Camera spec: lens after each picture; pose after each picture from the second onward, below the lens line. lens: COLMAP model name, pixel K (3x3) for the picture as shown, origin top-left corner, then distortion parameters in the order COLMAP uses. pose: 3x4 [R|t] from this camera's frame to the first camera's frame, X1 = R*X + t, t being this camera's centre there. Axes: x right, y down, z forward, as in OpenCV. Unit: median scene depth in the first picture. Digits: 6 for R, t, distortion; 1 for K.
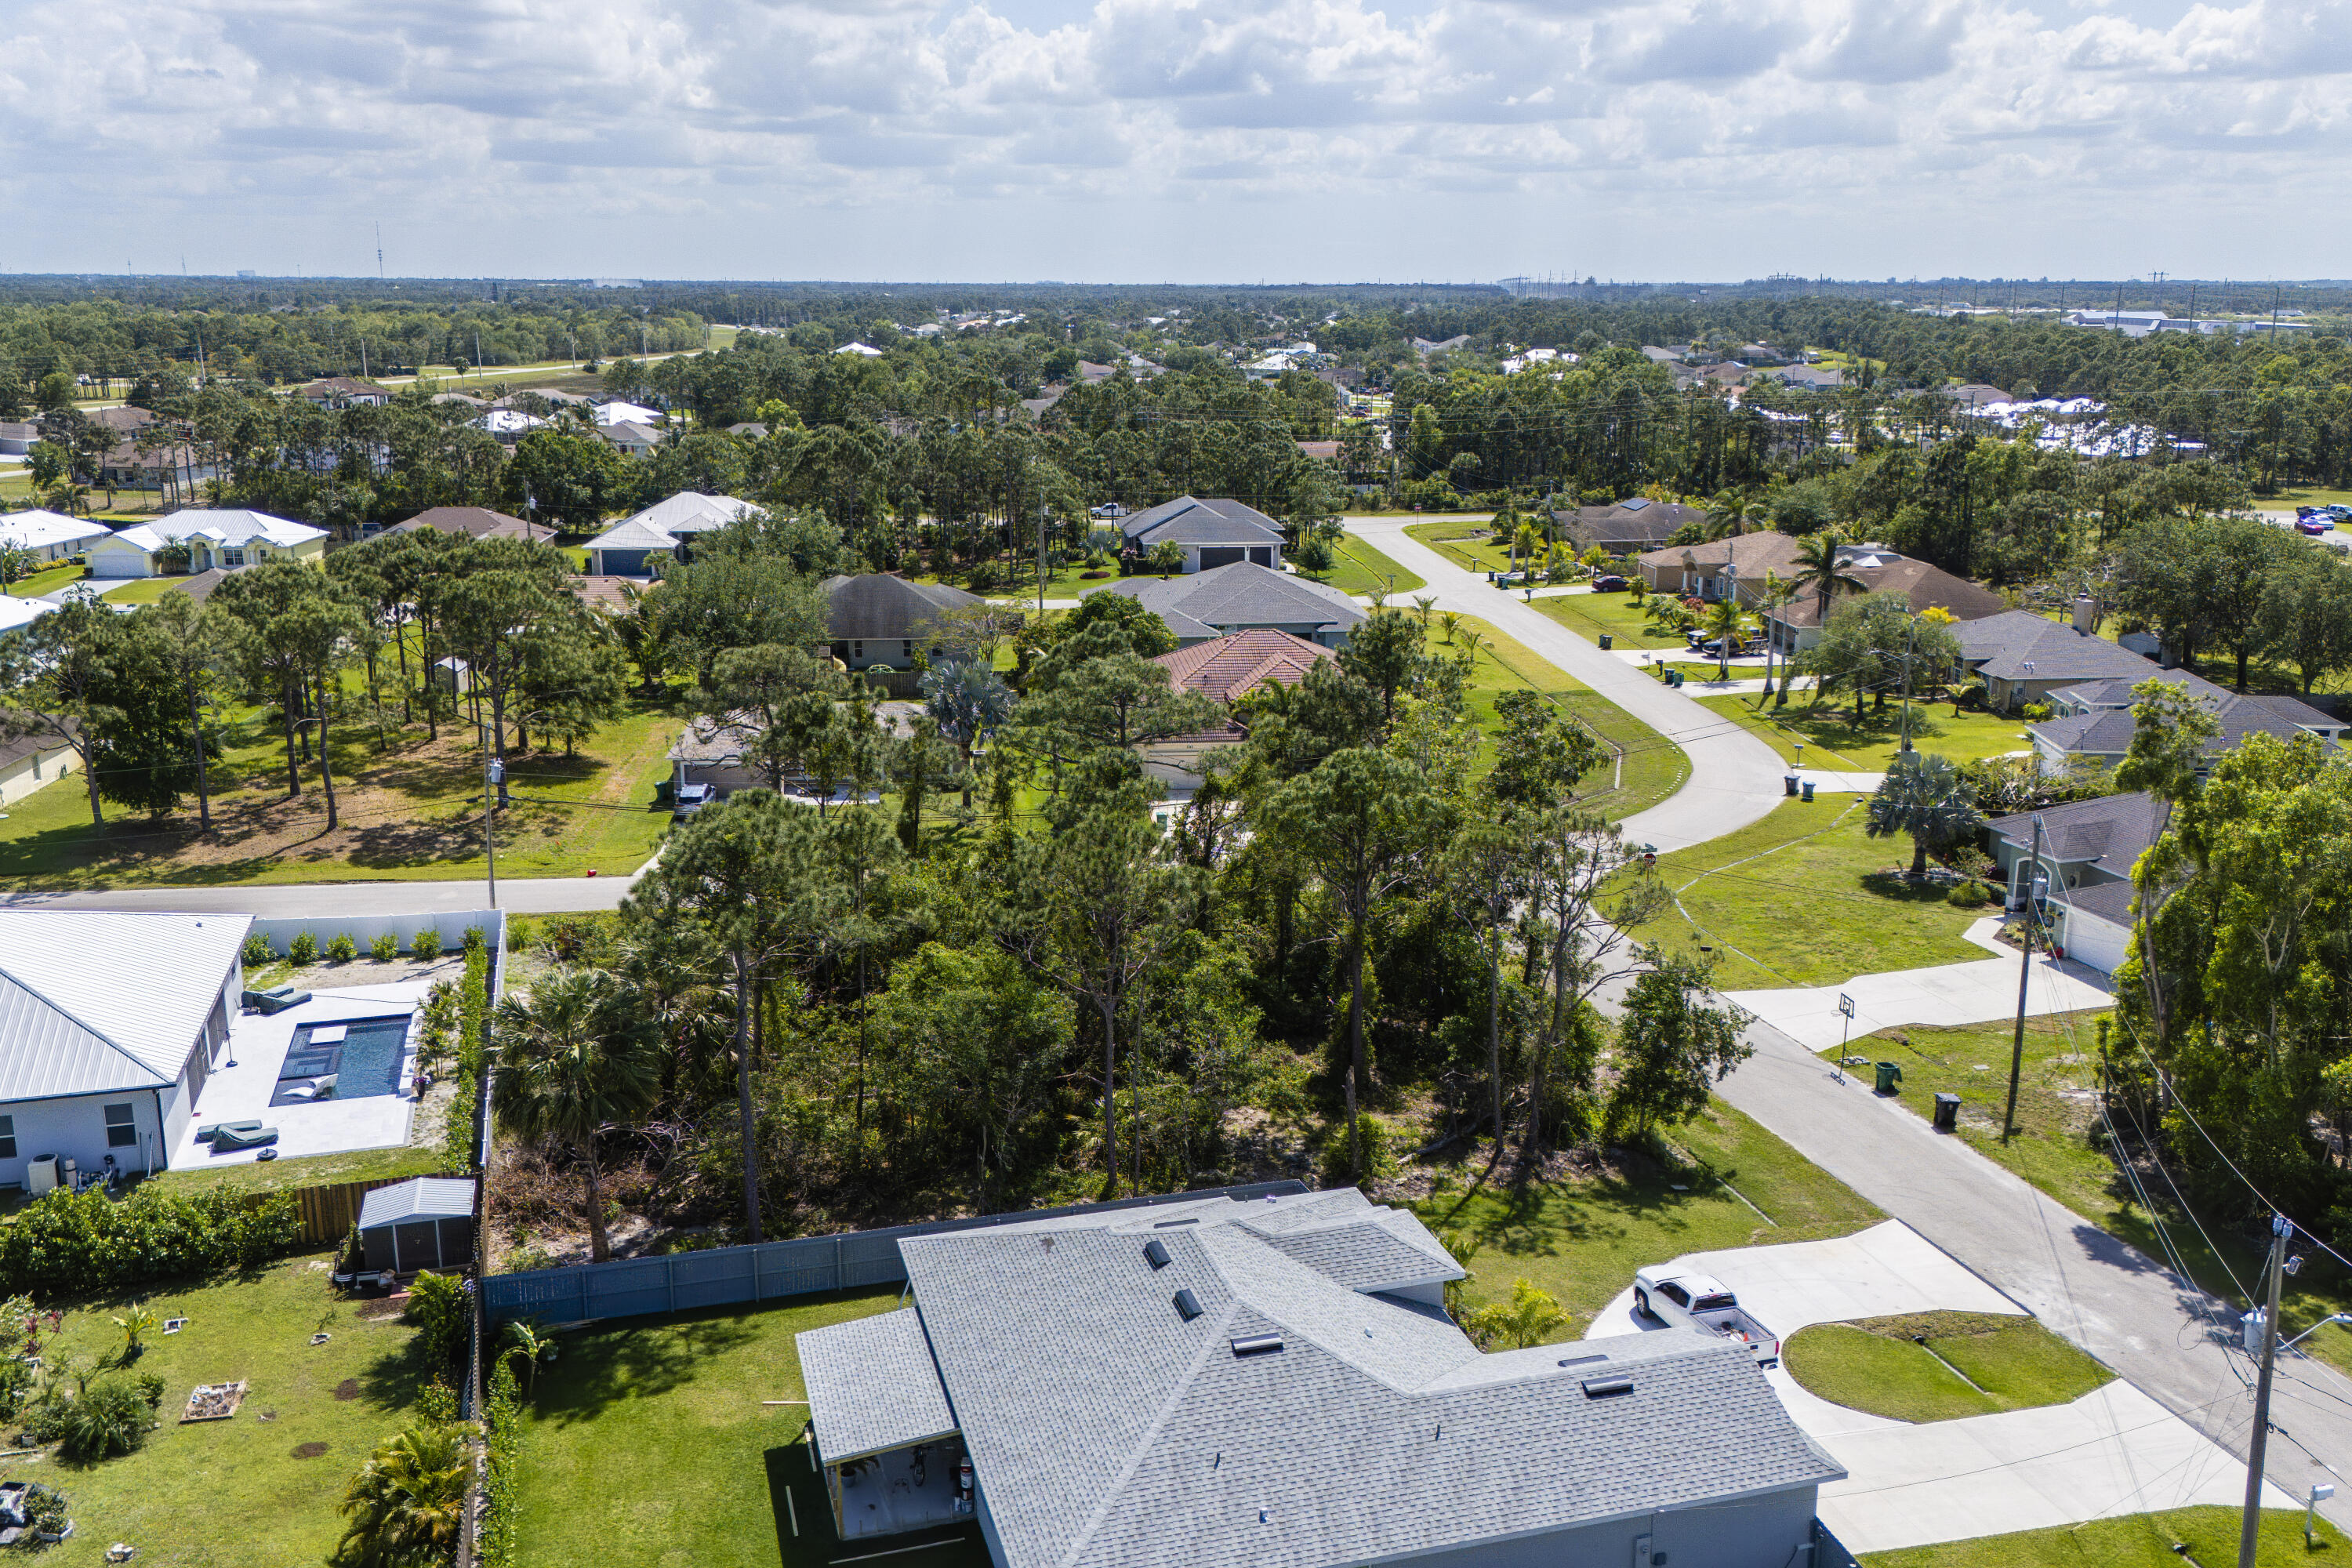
lens RADIAL K [[2029.5, 0, 1176.0], [0, 2029.5, 784.0], [0, 0, 1]] dist [0.093976, -0.121132]
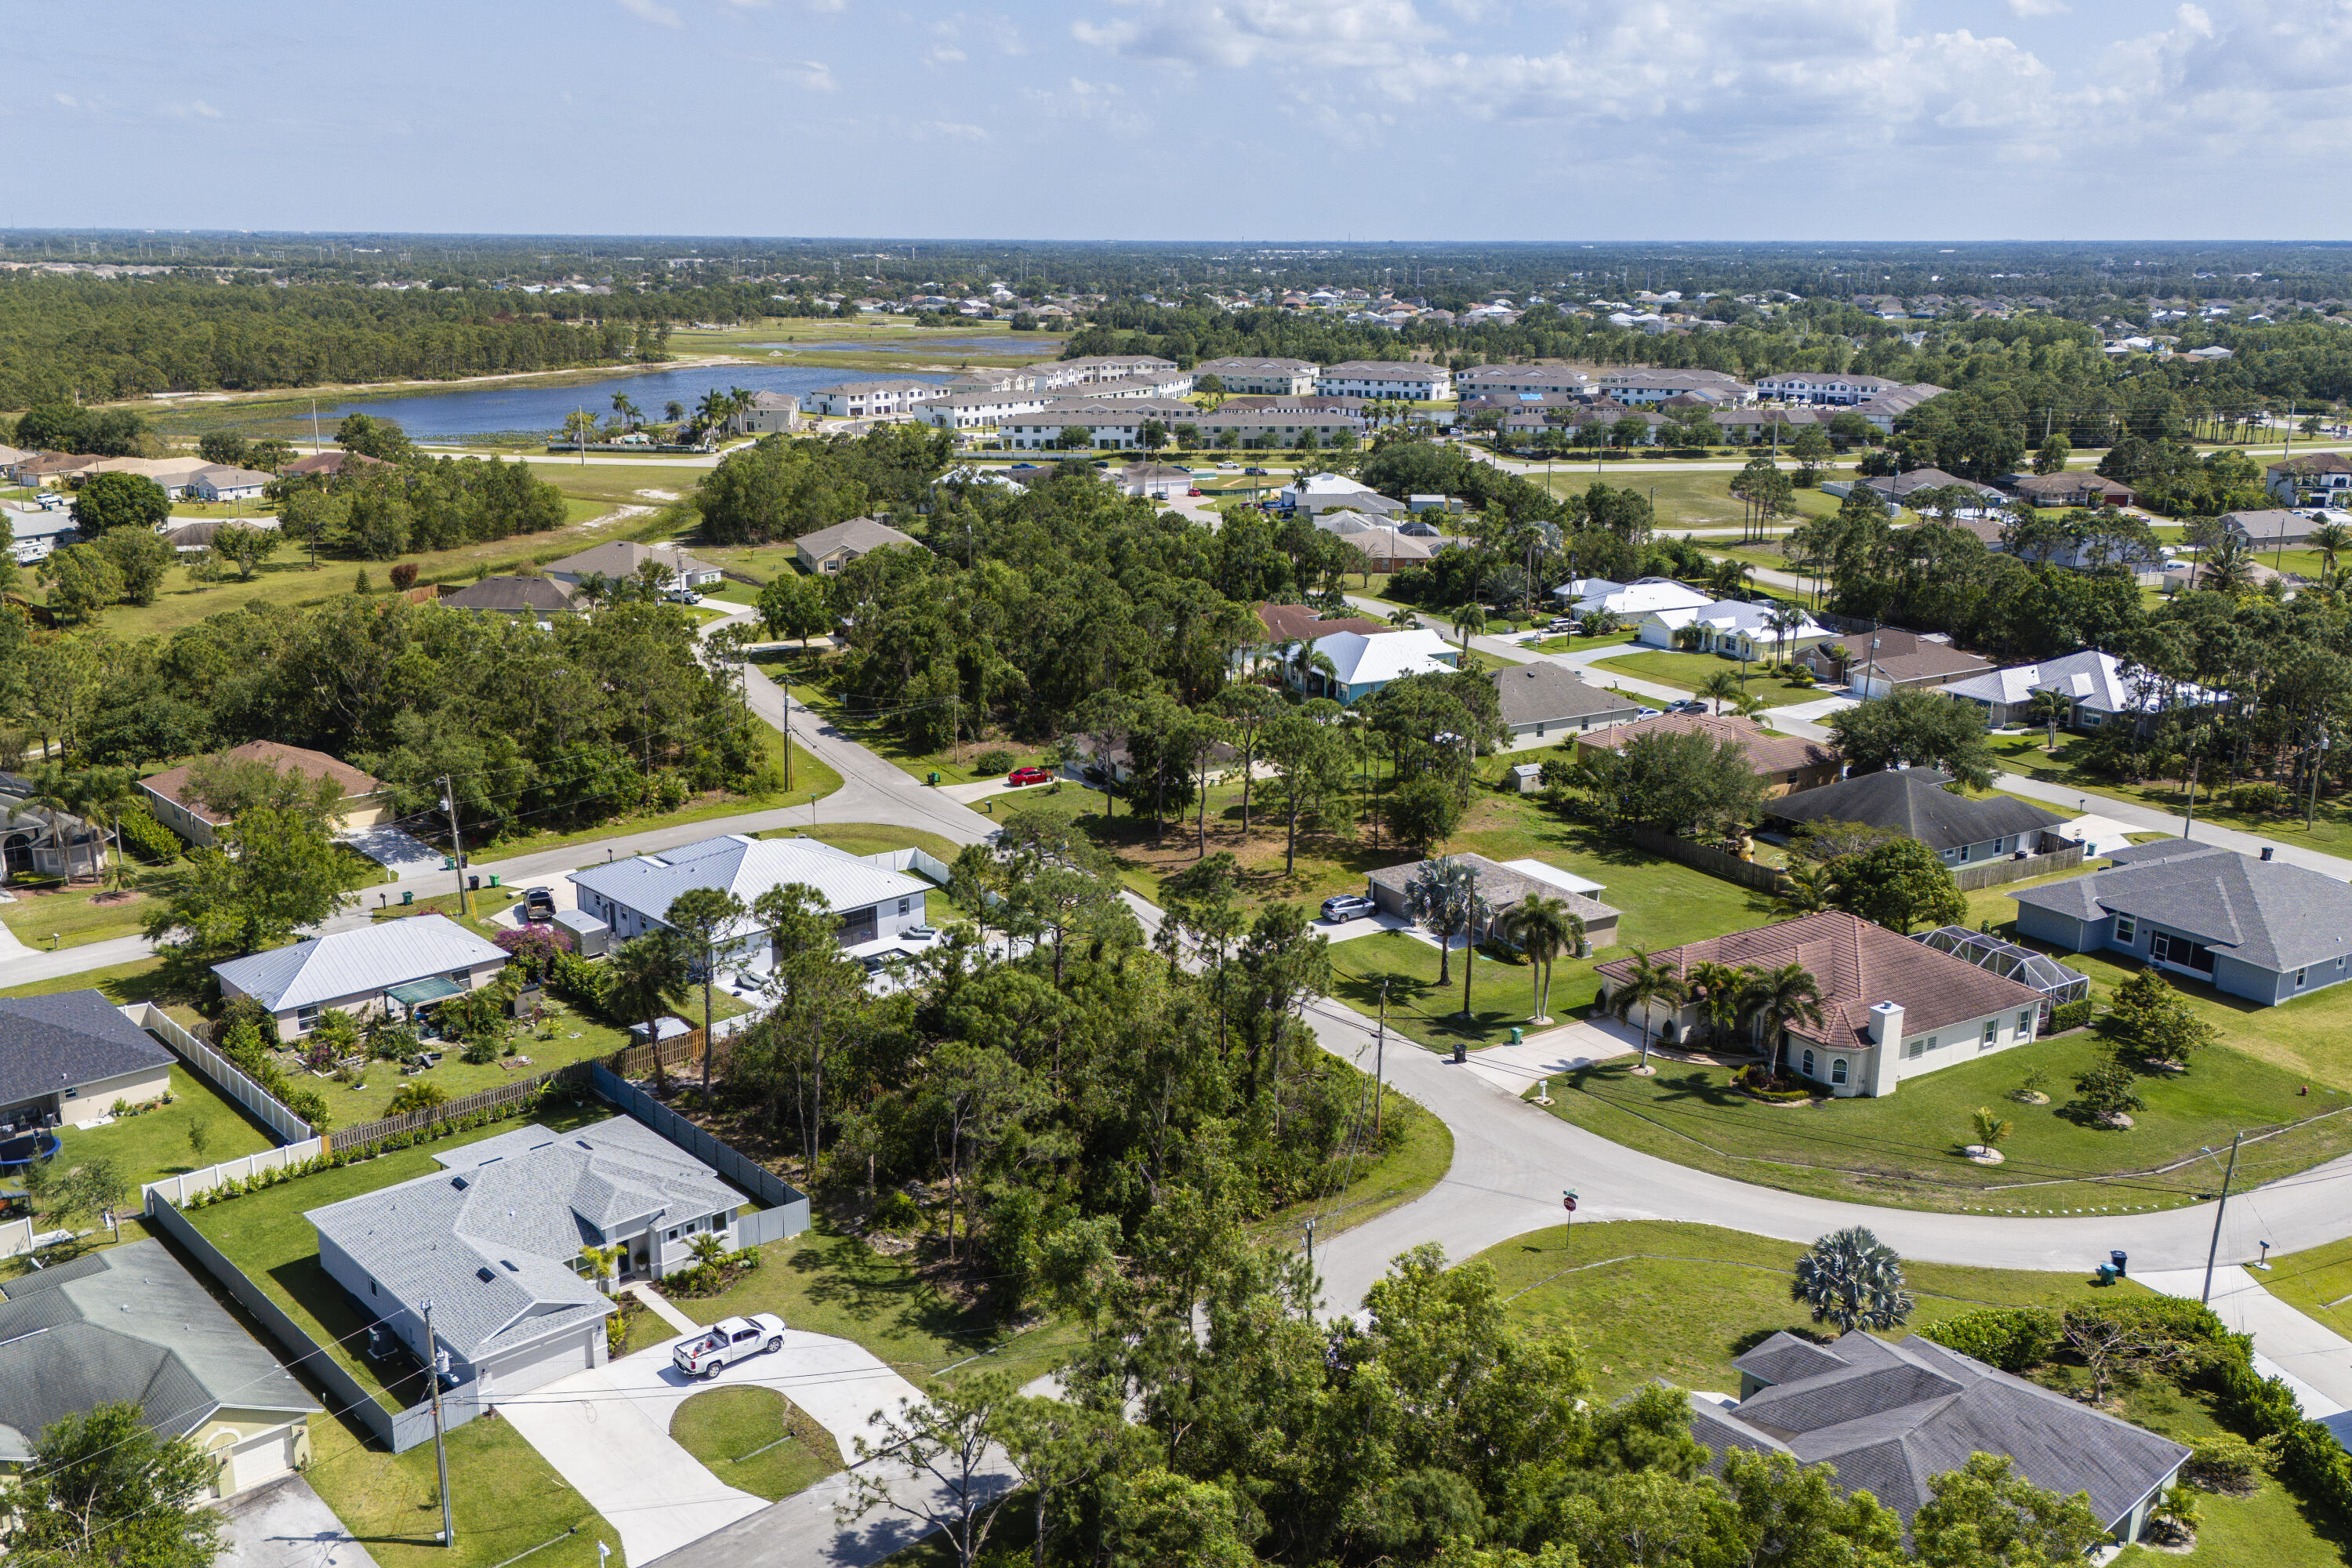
lens RADIAL K [[2029.5, 0, 1176.0], [0, 2029.5, 784.0], [0, 0, 1]] dist [0.093976, -0.121132]
pose [[0.437873, 0.231428, -0.868739, 1.438482], [-0.216776, 0.964968, 0.147801, -0.407706], [0.872511, 0.123604, 0.472702, 0.403097]]
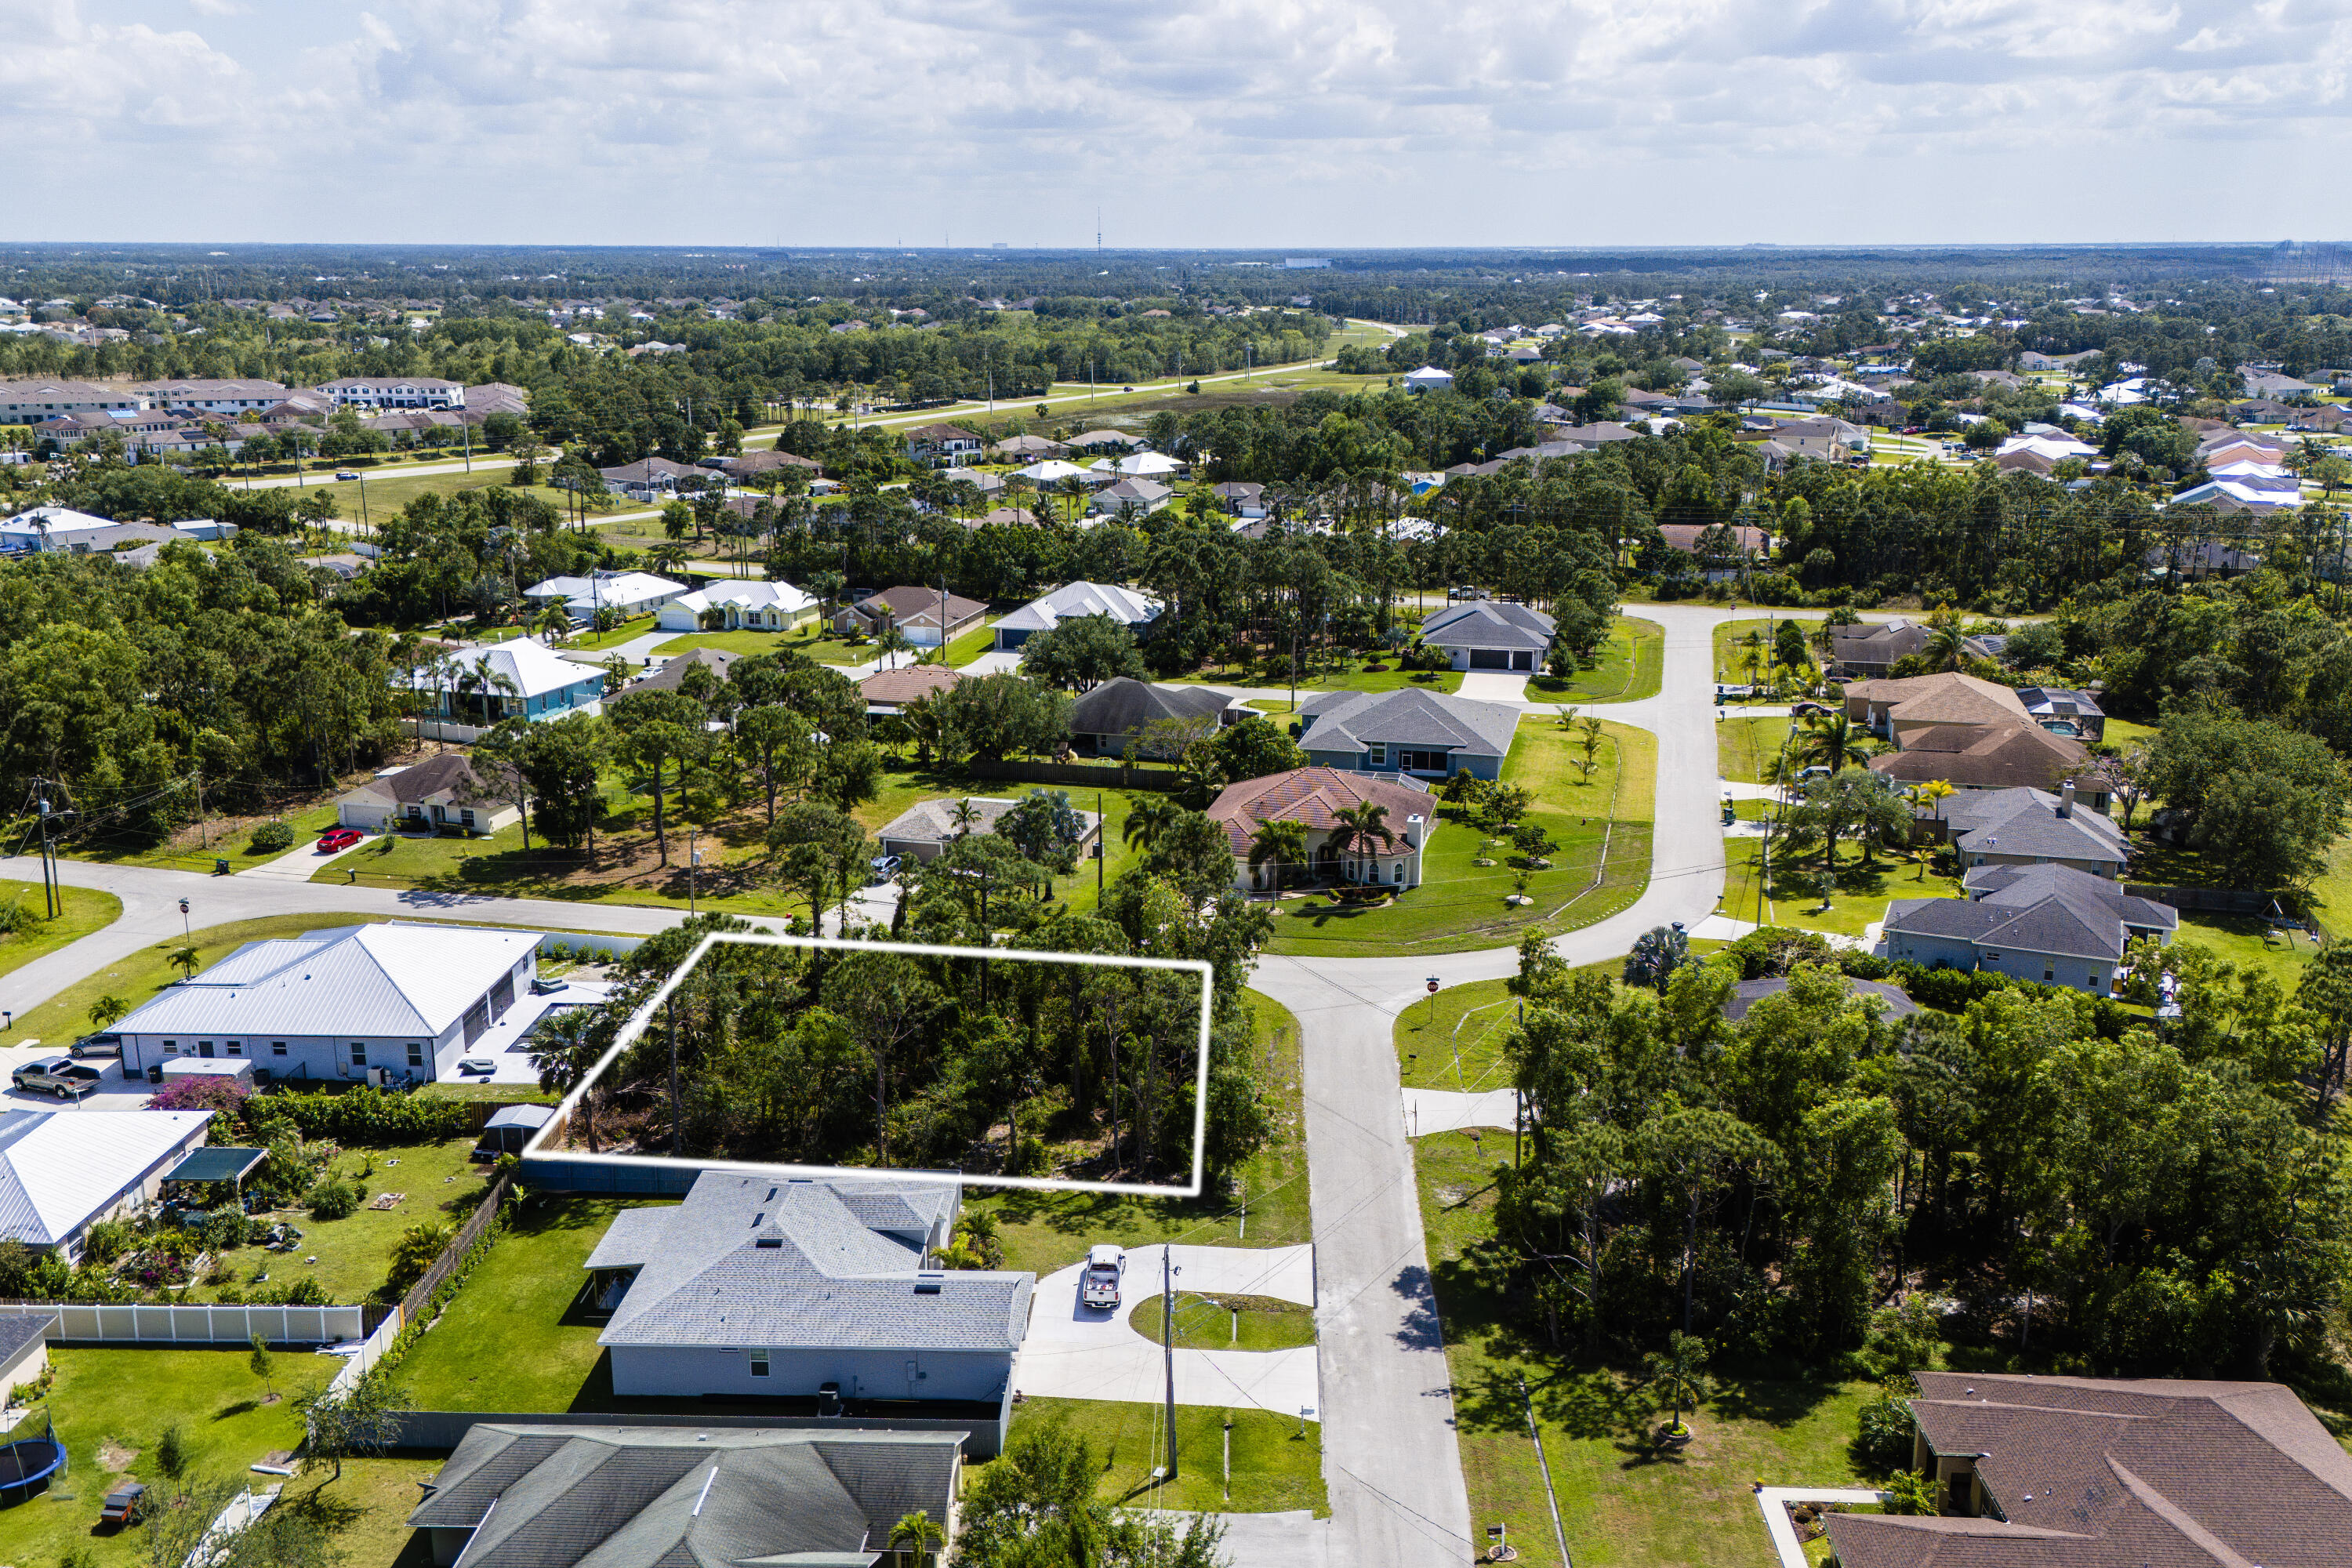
lens RADIAL K [[2029.5, 0, 1176.0], [0, 2029.5, 784.0], [0, 0, 1]] dist [0.093976, -0.121132]
pose [[0.945684, 0.080563, -0.314946, 0.691065], [-0.075144, 0.996741, 0.029332, -0.181624], [0.316282, -0.004072, 0.948656, -0.536693]]
